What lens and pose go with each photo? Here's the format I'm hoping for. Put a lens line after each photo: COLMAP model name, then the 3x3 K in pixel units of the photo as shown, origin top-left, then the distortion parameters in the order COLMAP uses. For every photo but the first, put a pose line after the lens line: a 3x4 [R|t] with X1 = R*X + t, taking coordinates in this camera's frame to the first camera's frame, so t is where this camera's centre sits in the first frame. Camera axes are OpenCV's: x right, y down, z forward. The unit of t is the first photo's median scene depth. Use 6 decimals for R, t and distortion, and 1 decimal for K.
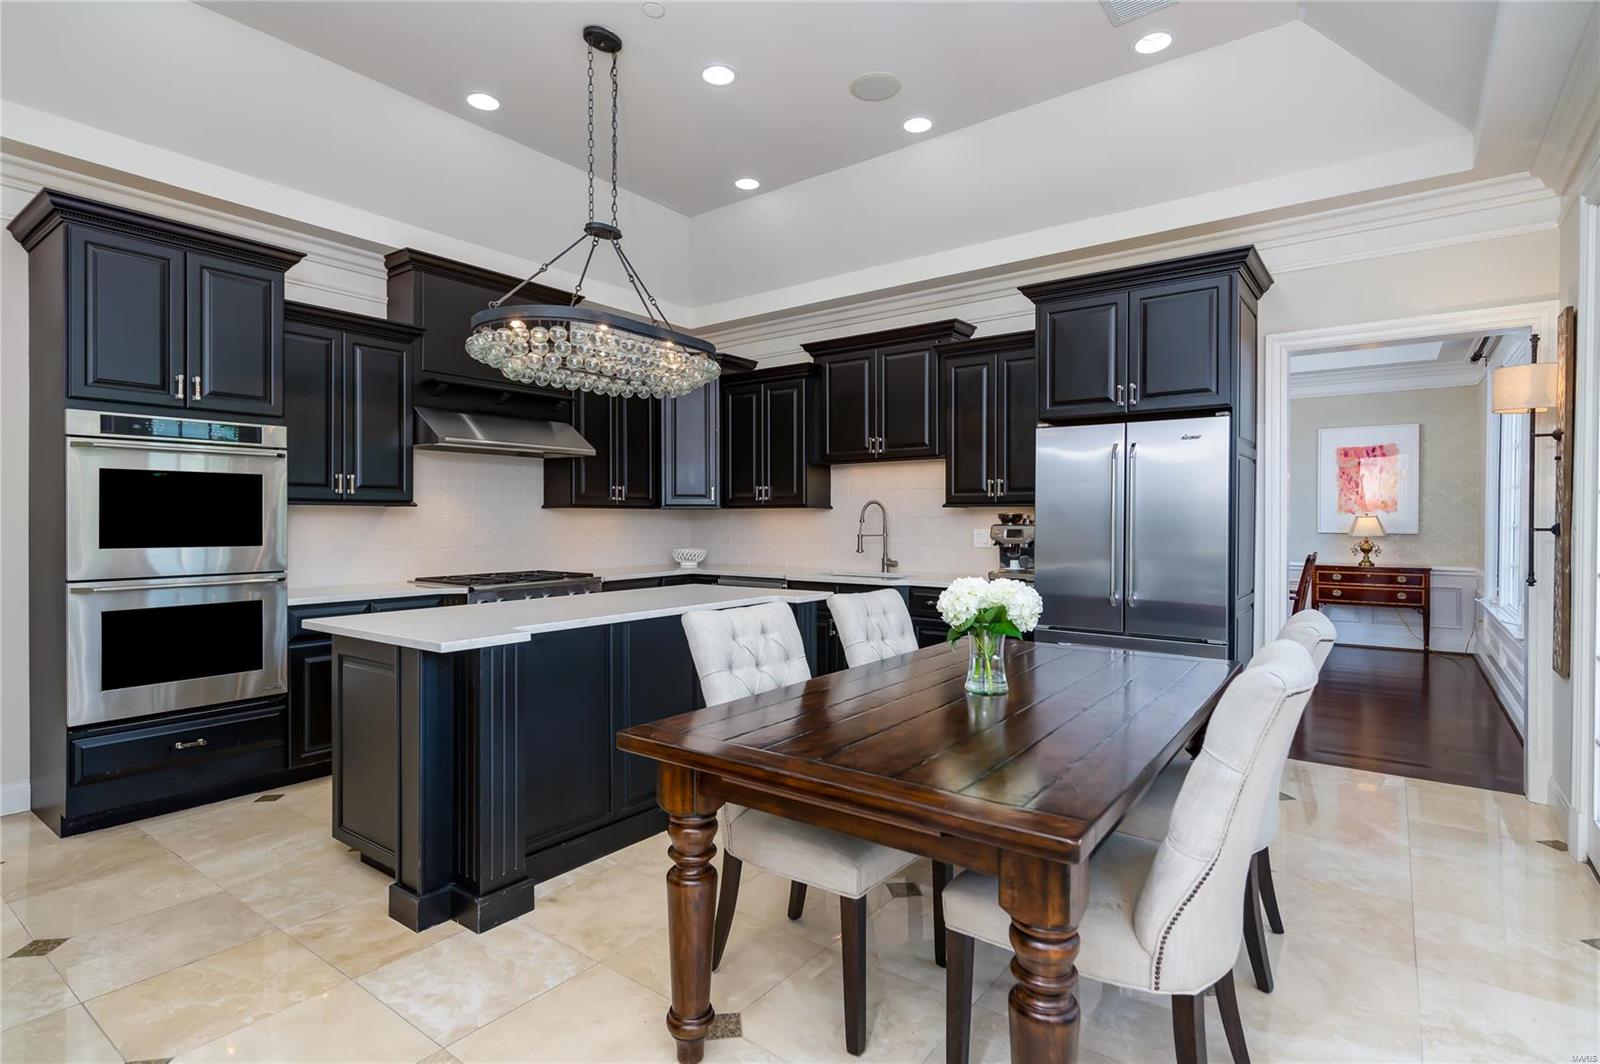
lens RADIAL K [[791.2, 0, 808.7], [0, 791.2, 526.9], [0, 0, 1]] dist [-0.002178, -0.001358]
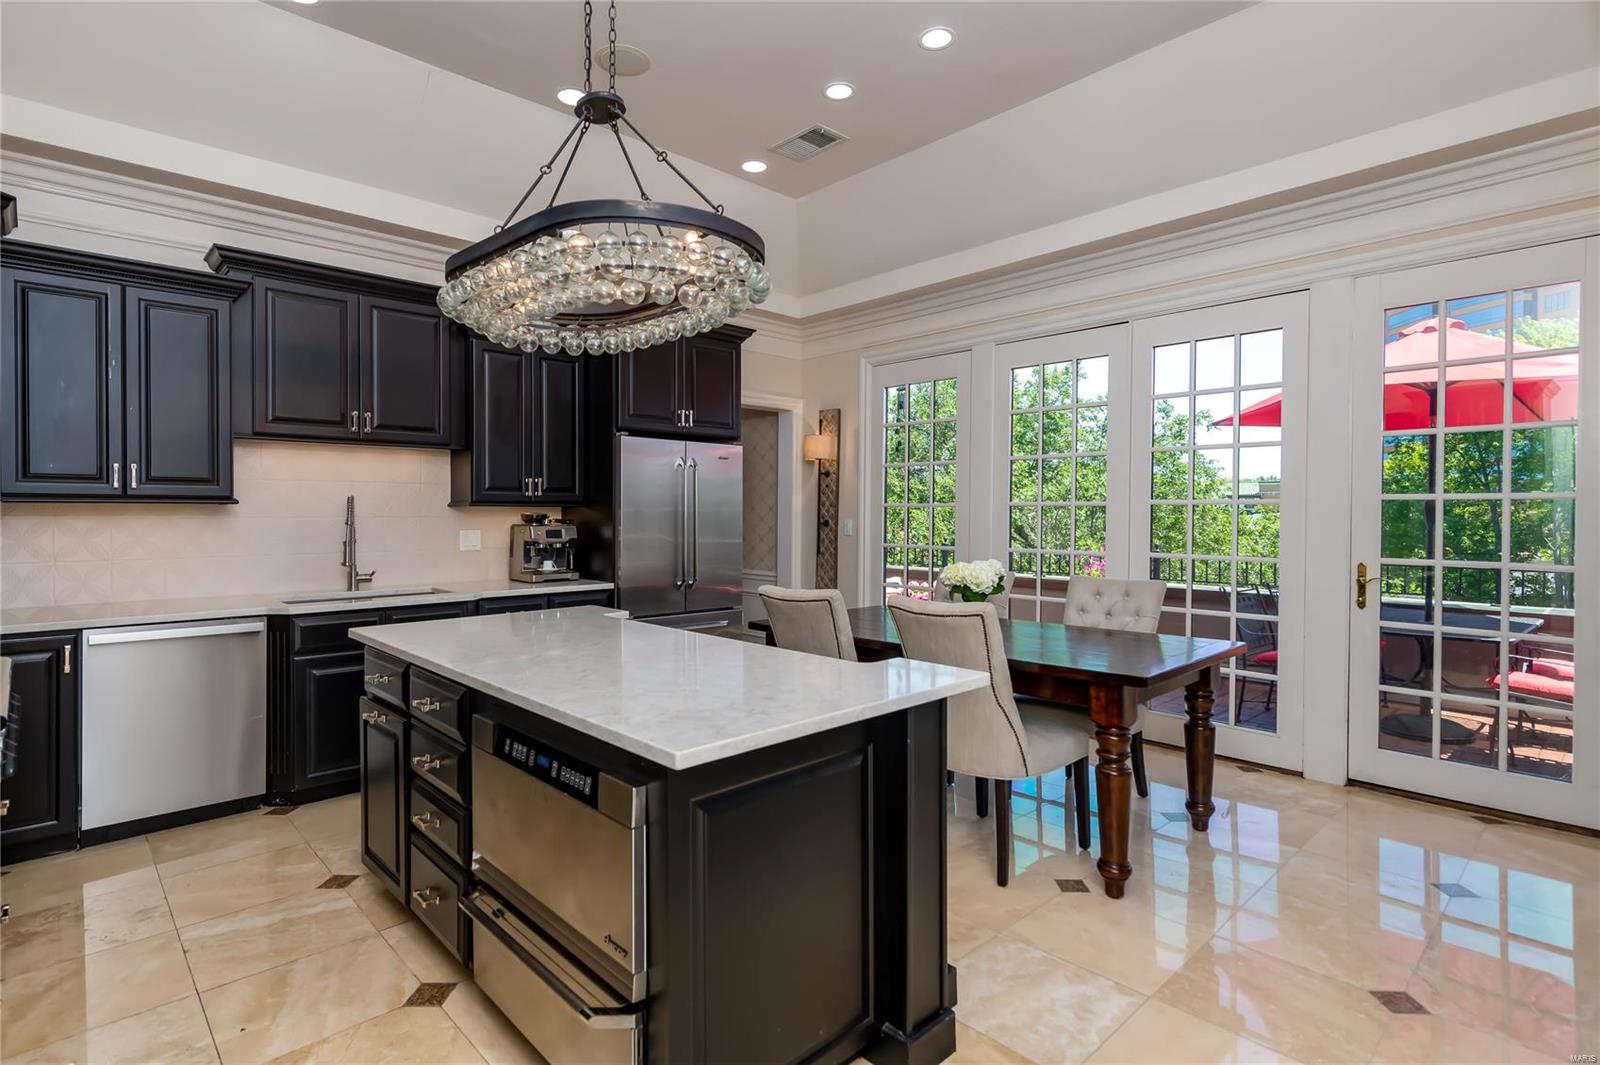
lens RADIAL K [[791.2, 0, 798.9], [0, 791.2, 524.0], [0, 0, 1]] dist [-0.002178, -0.001358]
pose [[0.174967, -0.011399, 0.984508, -0.800153], [0.009811, 0.999904, 0.009834, -0.013395], [-0.984525, 0.007939, 0.175062, 0.626108]]
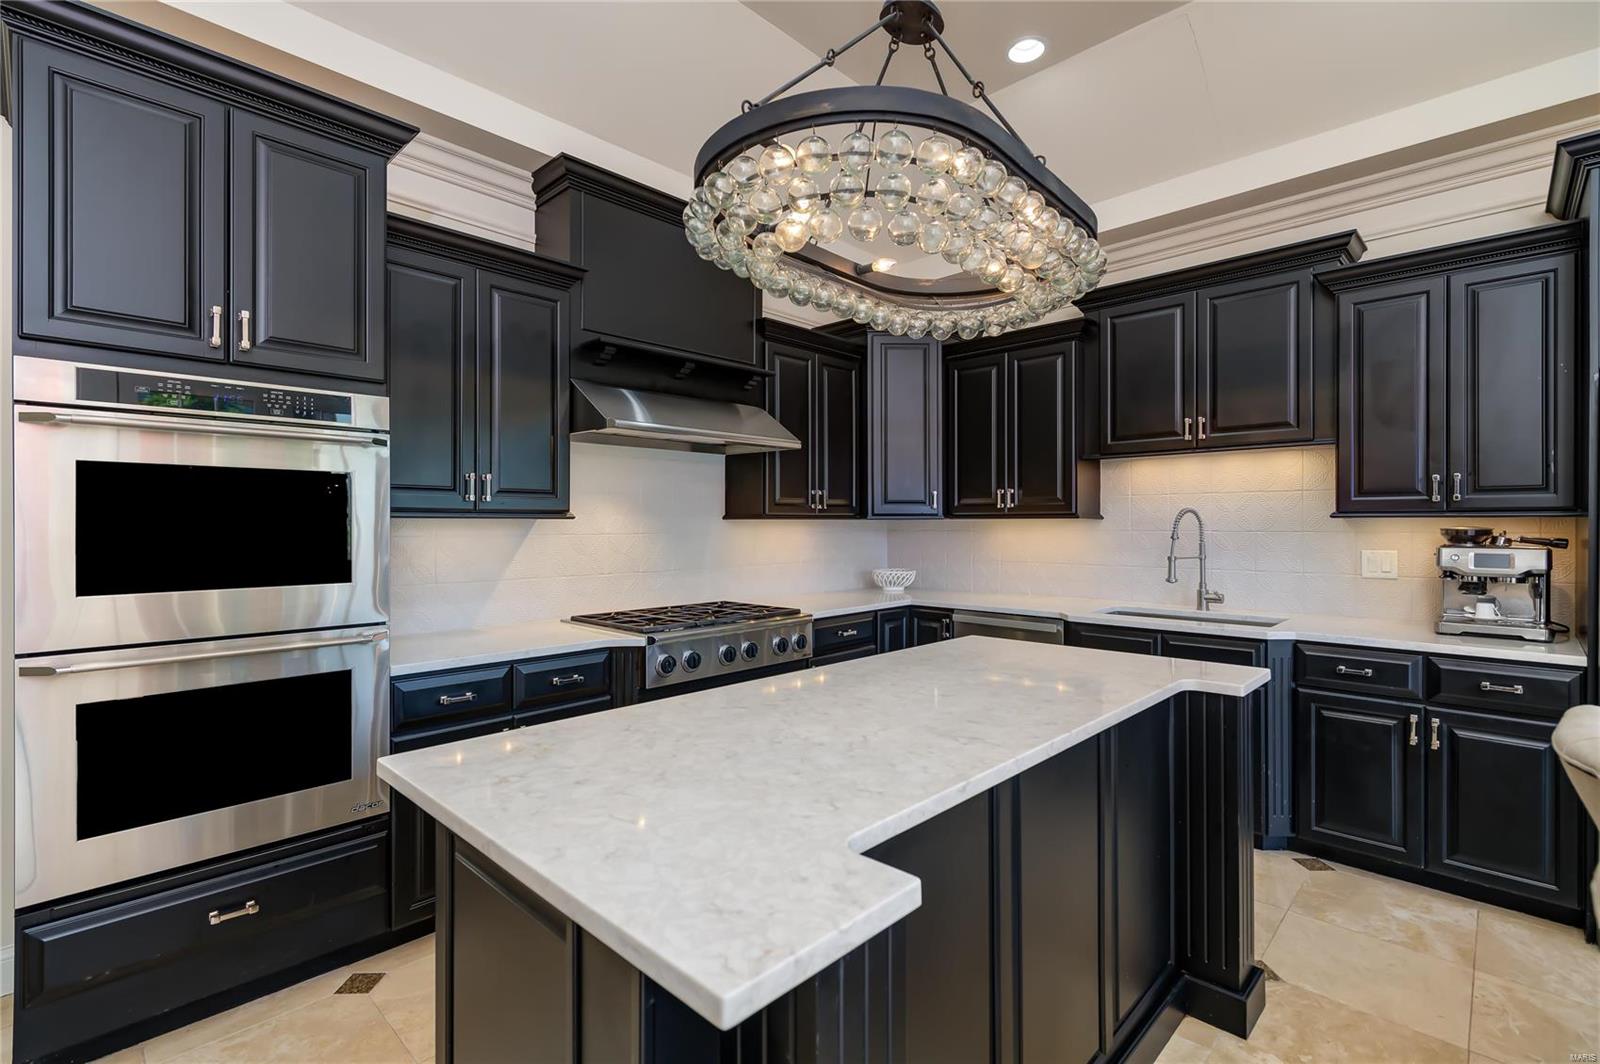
lens RADIAL K [[732.0, 0, 797.7], [0, 732.0, 526.3], [0, 0, 1]] dist [0.002286, -0.000025]
pose [[0.990431, -0.000432, -0.138006, -0.236272], [-0.000382, 0.999983, -0.005870, -0.017708], [0.138007, 0.005867, 0.990414, 0.430958]]
